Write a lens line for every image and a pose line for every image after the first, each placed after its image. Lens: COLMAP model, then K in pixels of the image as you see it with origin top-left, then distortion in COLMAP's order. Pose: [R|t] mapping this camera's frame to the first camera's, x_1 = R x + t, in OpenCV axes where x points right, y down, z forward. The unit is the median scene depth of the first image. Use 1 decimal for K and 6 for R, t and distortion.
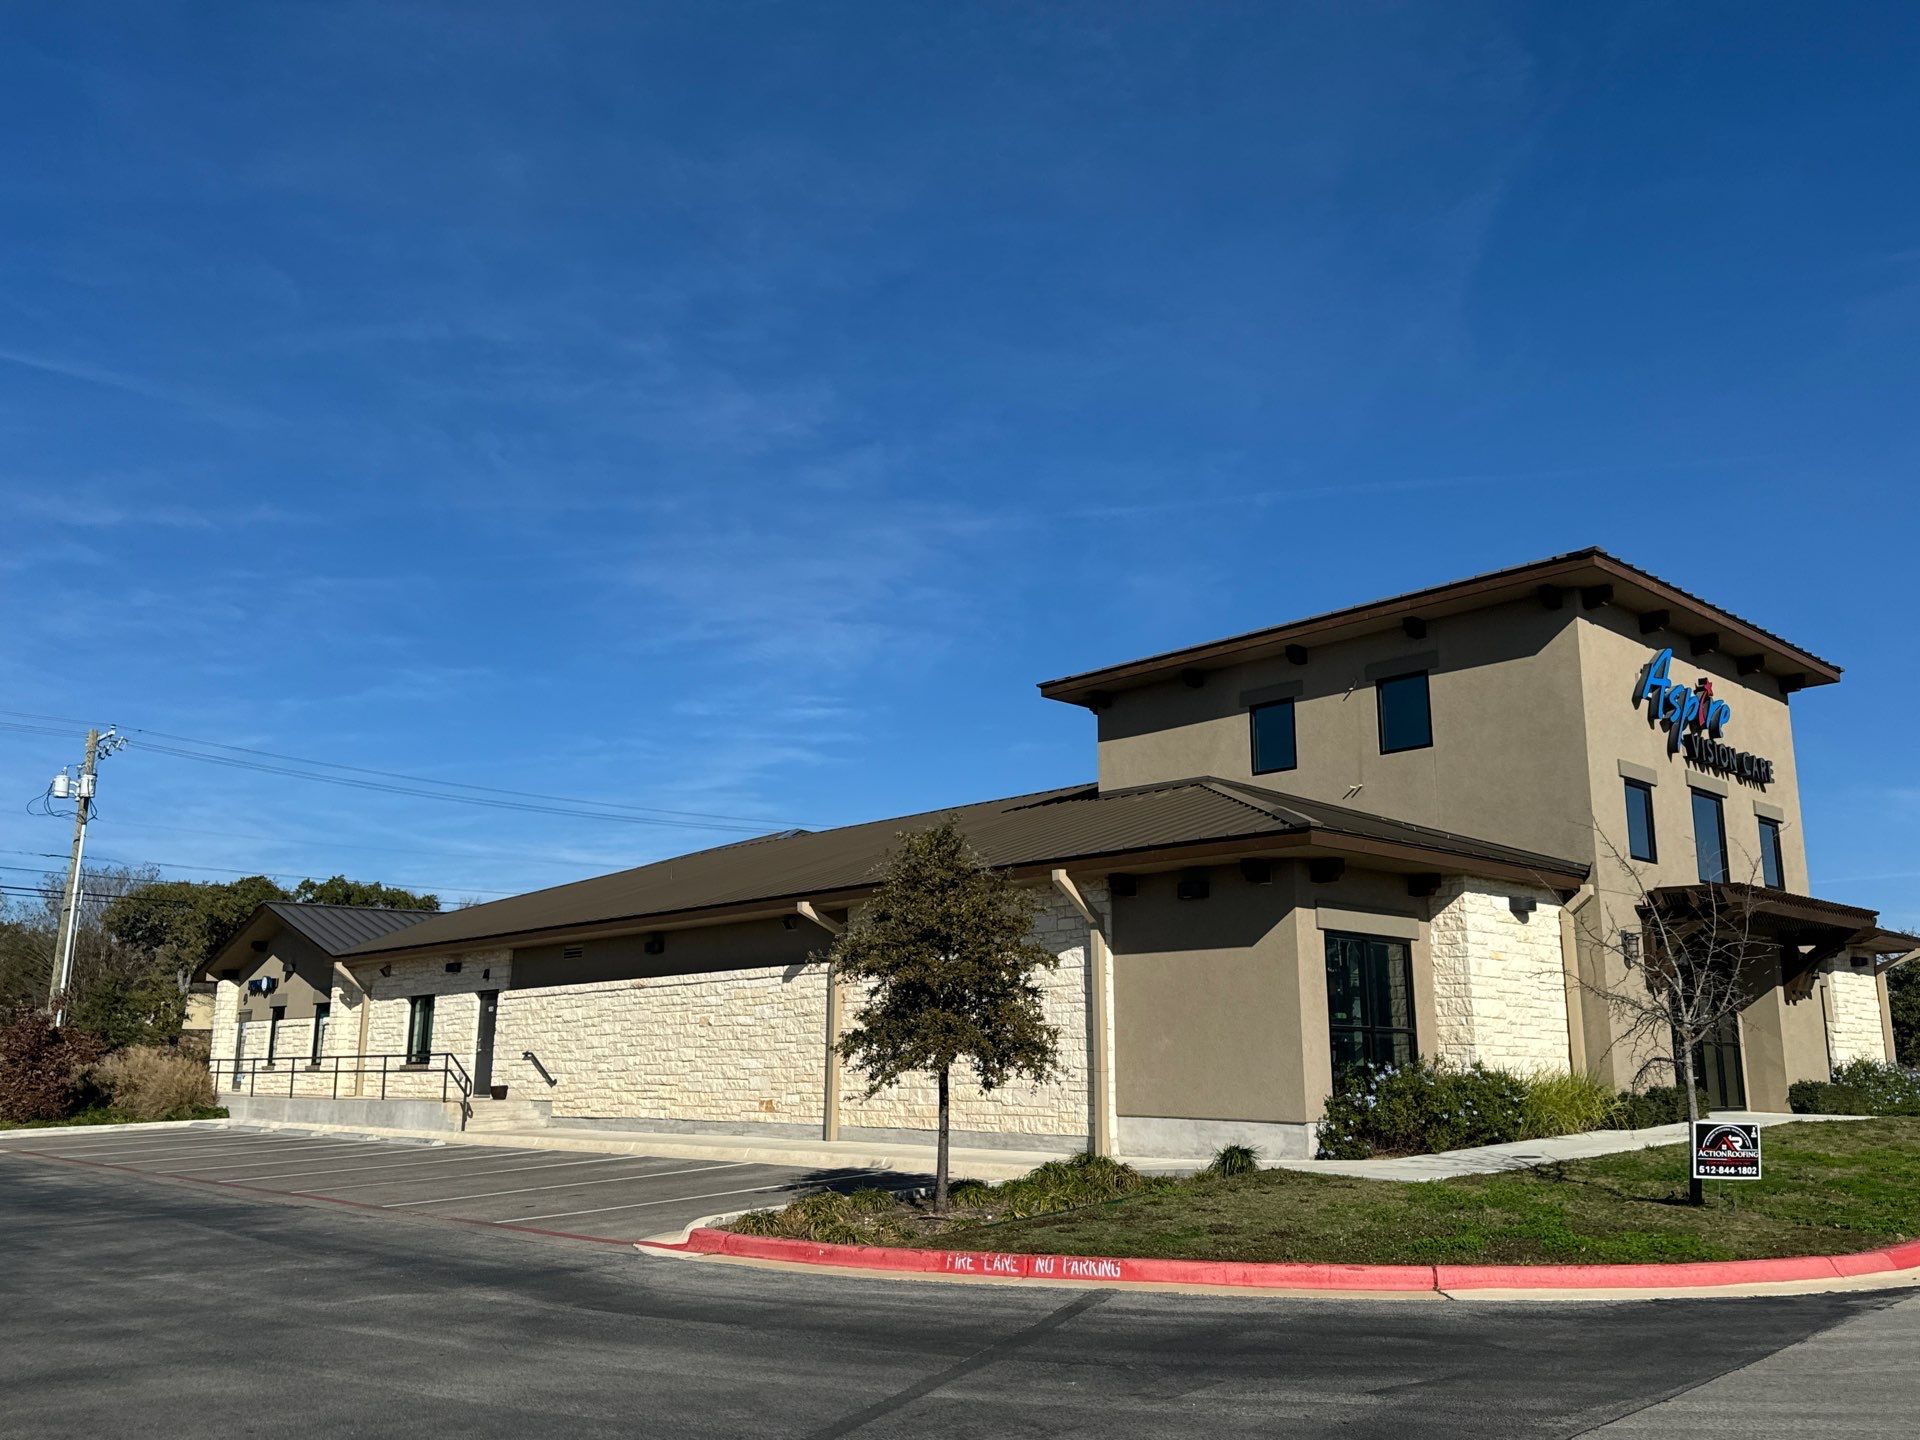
lens RADIAL K [[1610.5, 0, 960.0], [0, 1610.5, 720.0], [0, 0, 1]] dist [0.001403, 0.000441]
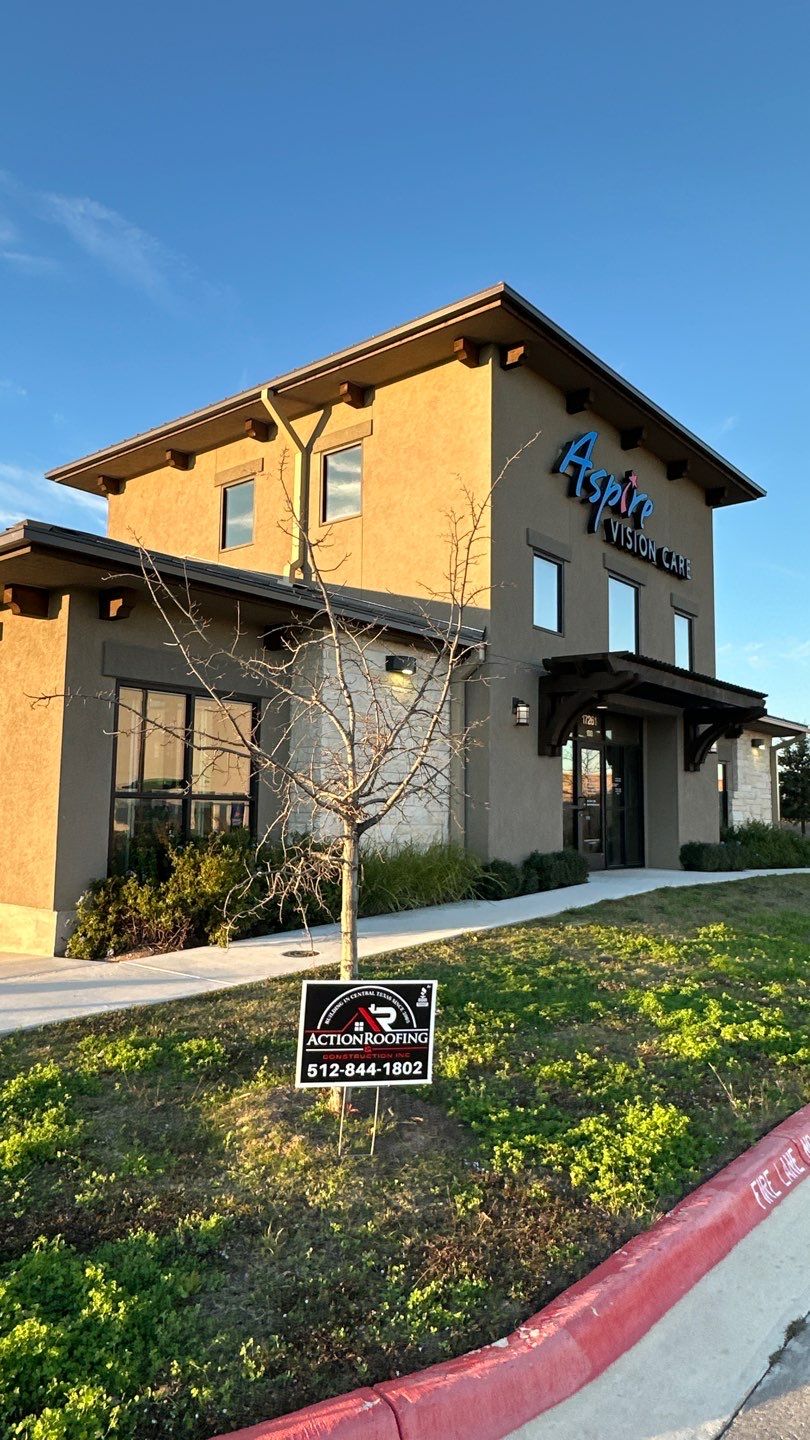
lens RADIAL K [[964.7, 0, 405.0], [0, 964.7, 720.0], [0, 0, 1]] dist [-0.002361, 0.000431]
pose [[0.991622, 0.020395, 0.127551, 0.271288], [-0.035210, 0.992741, 0.115004, 0.079210], [-0.124279, -0.118532, 0.985142, 0.426802]]
